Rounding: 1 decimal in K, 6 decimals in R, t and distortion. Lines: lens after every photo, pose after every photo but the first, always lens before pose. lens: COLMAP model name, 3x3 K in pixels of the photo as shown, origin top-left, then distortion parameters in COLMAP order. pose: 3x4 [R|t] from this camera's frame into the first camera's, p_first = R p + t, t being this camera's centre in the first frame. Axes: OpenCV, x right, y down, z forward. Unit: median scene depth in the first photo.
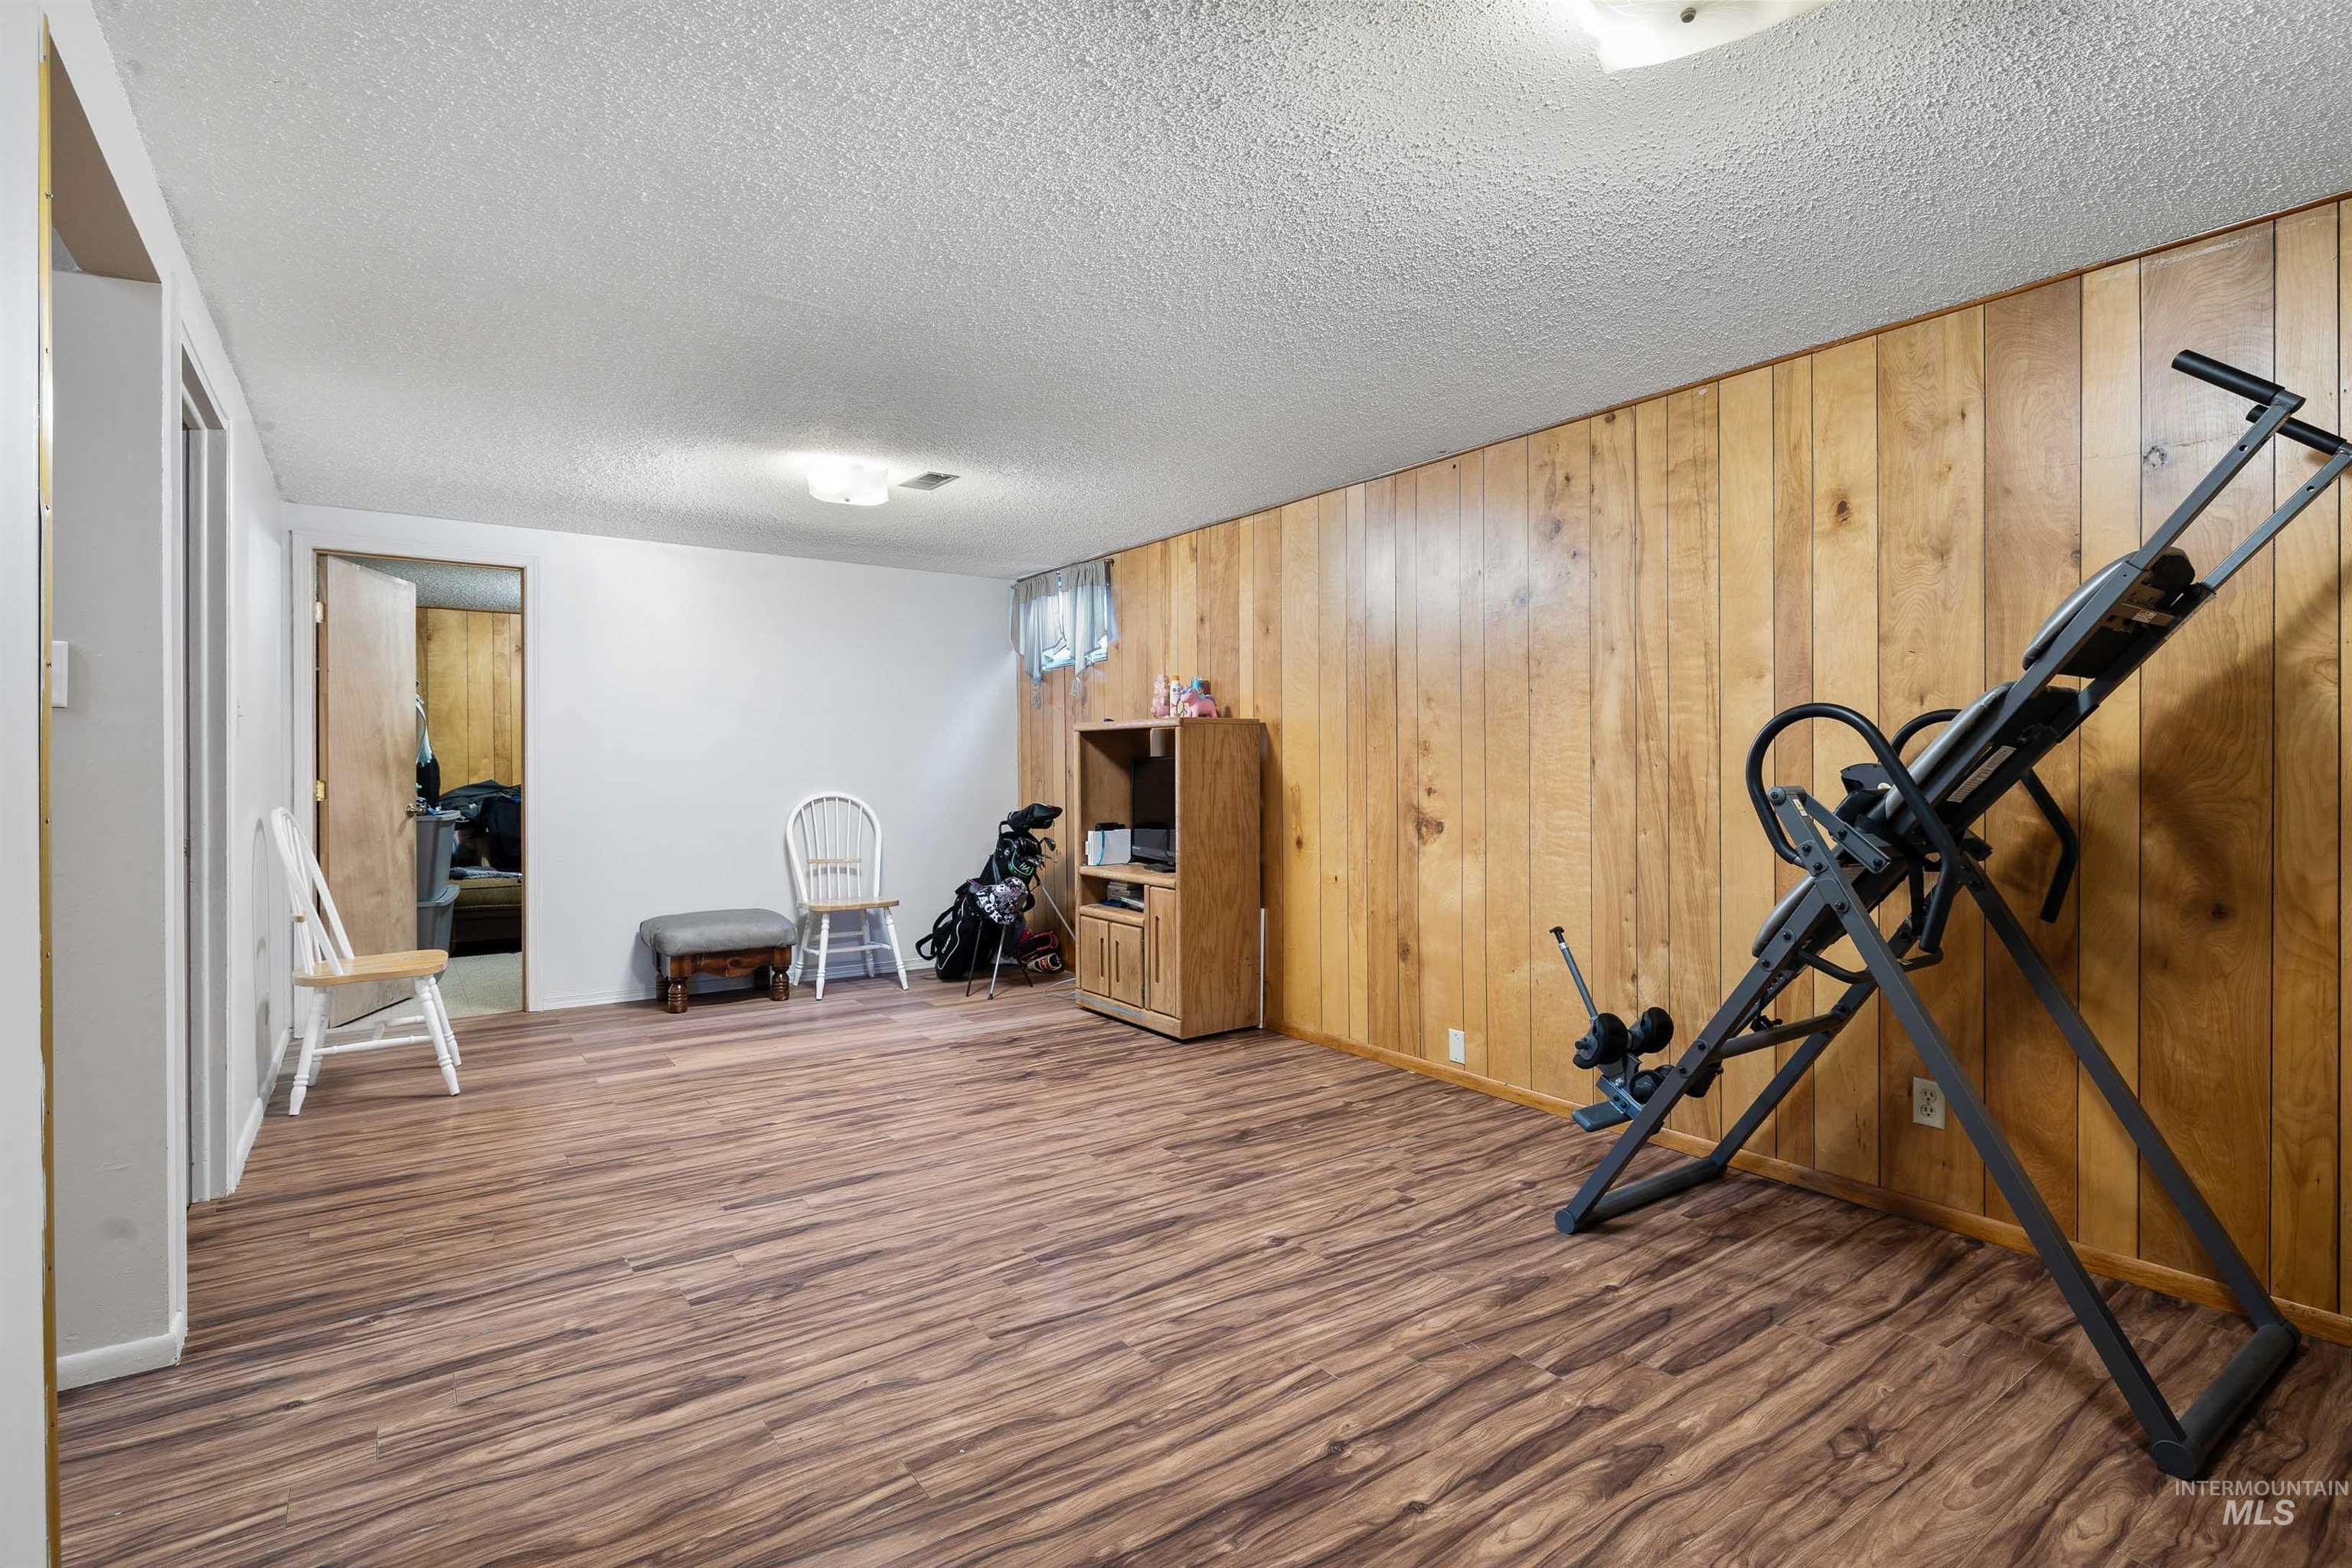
lens RADIAL K [[1116.9, 0, 1173.2], [0, 1116.9, 774.9], [0, 0, 1]] dist [-0.003344, 0.000229]
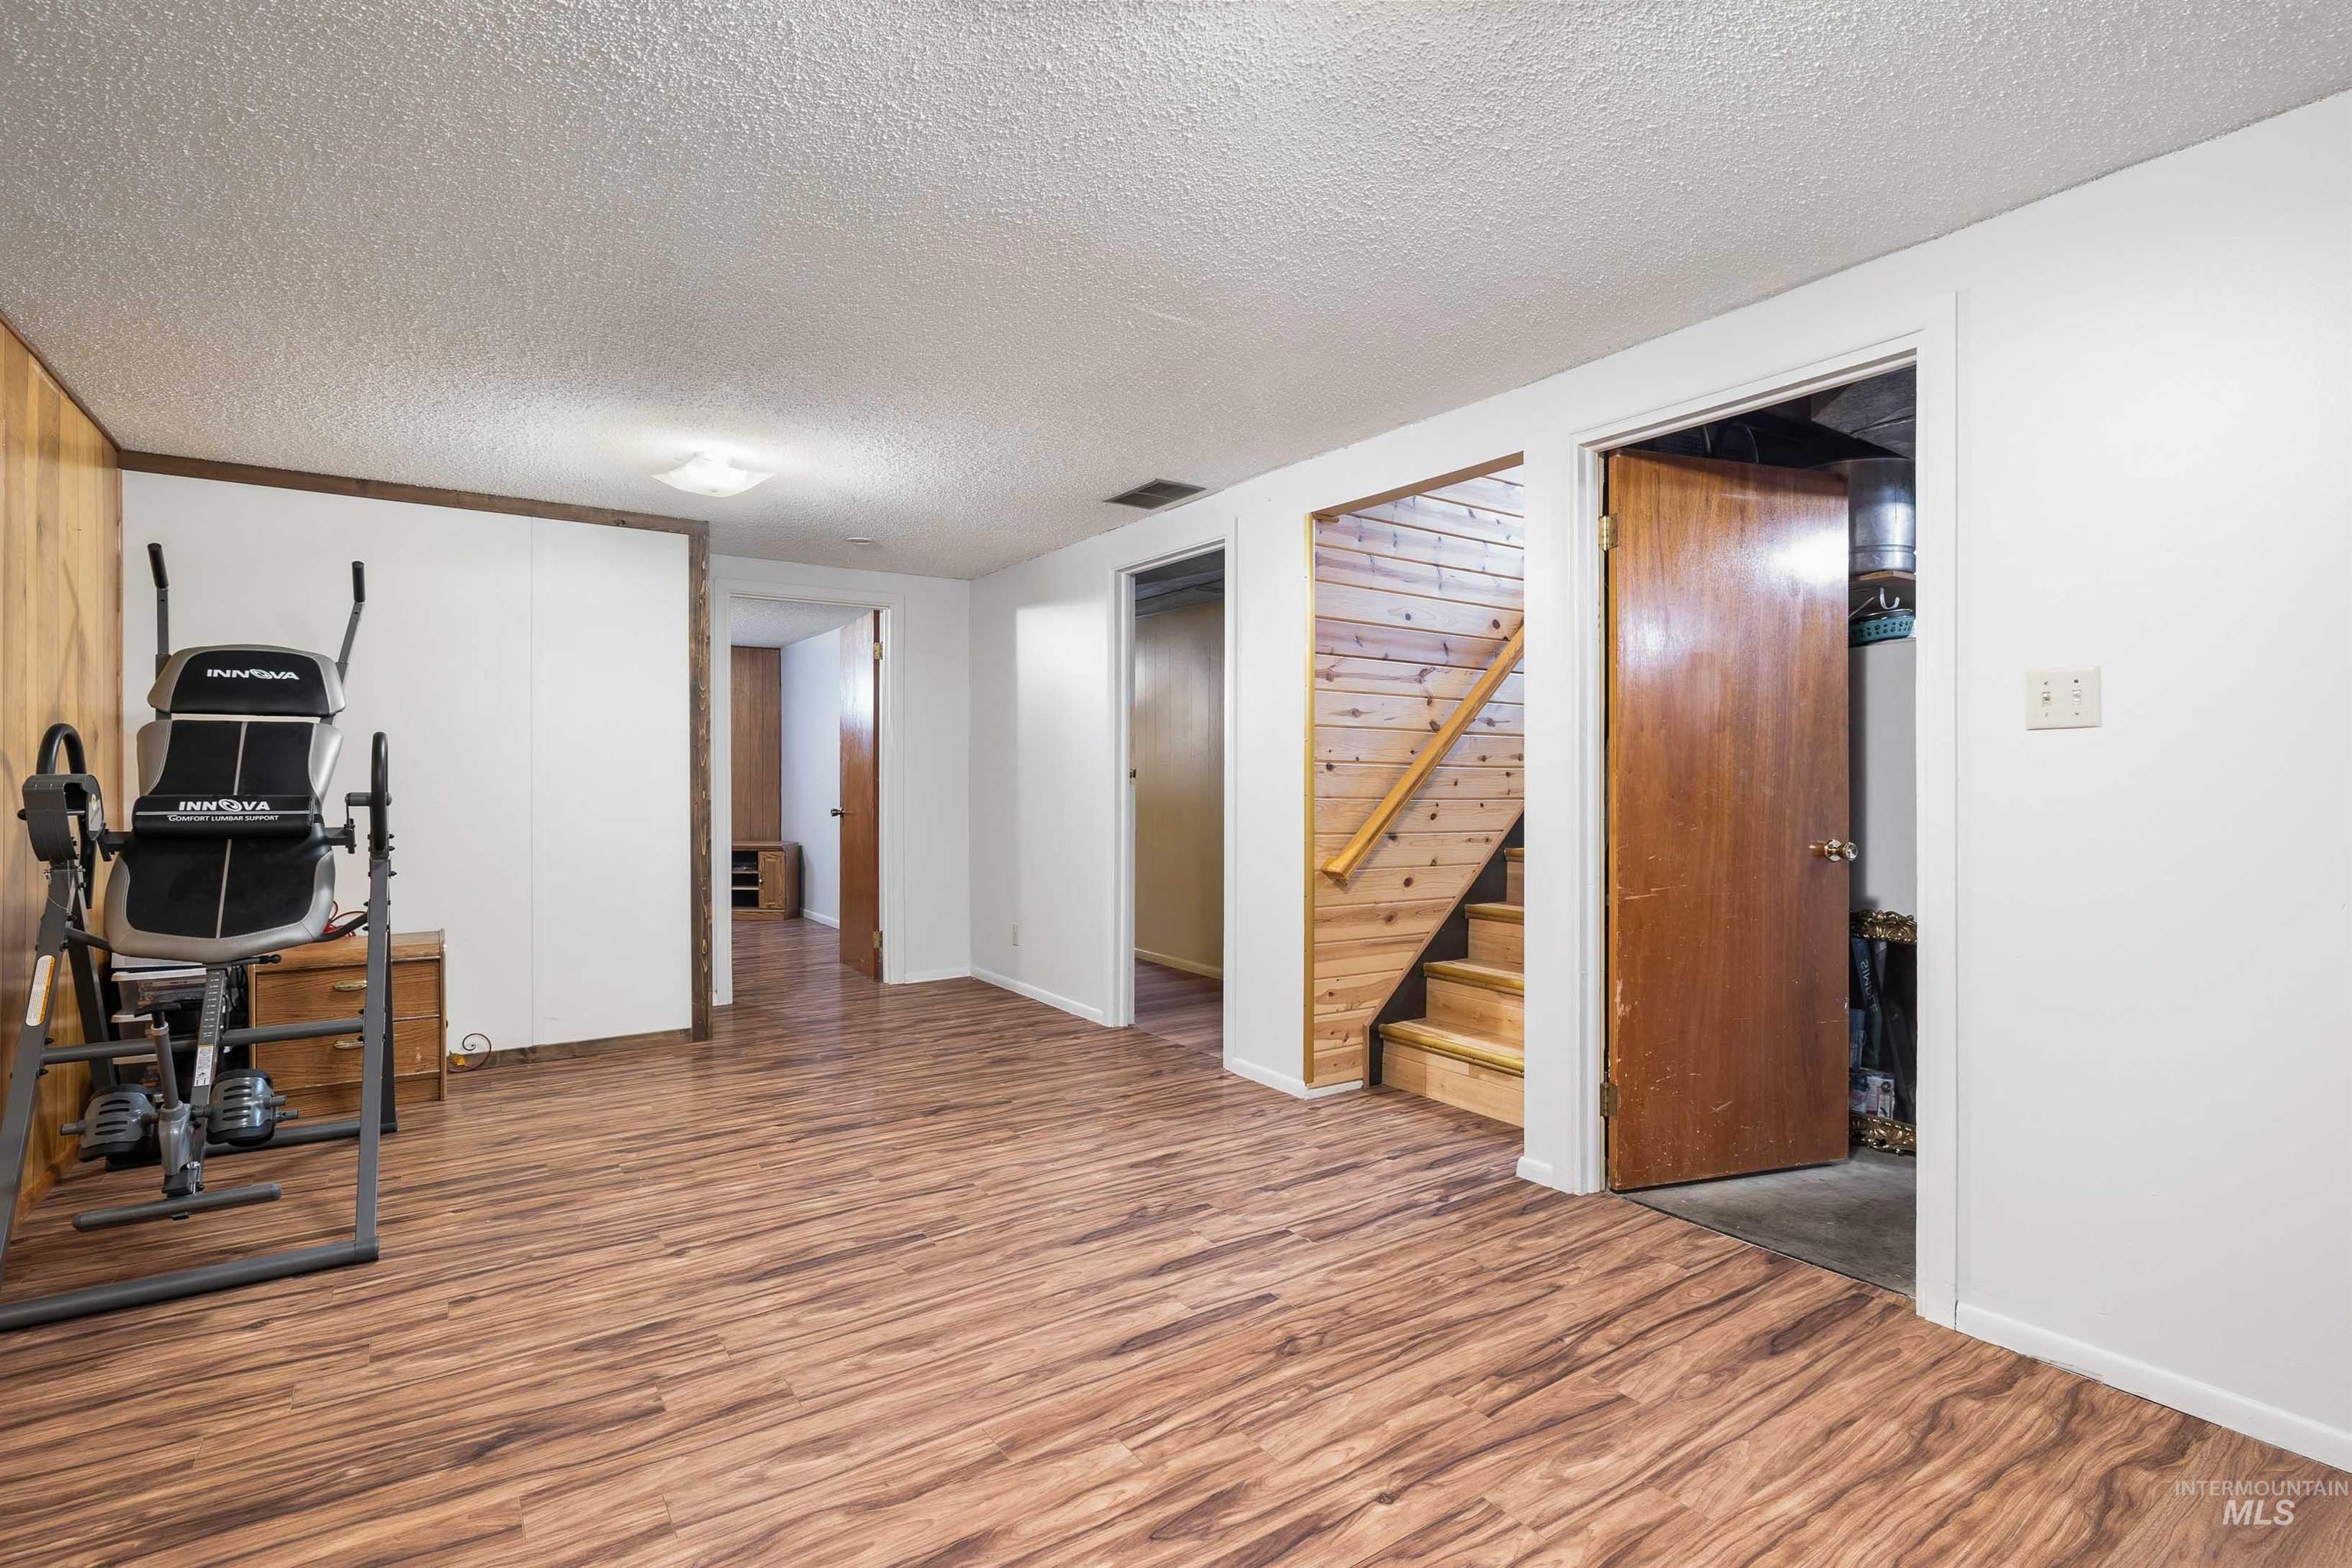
lens RADIAL K [[1116.9, 0, 1181.7], [0, 1116.9, 779.3], [0, 0, 1]] dist [-0.003344, 0.000229]
pose [[-0.999911, 0.003418, 0.012919, -0.393355], [0.003509, 0.999969, 0.006989, -0.013387], [-0.012895, 0.007033, -0.999892, 2.113002]]
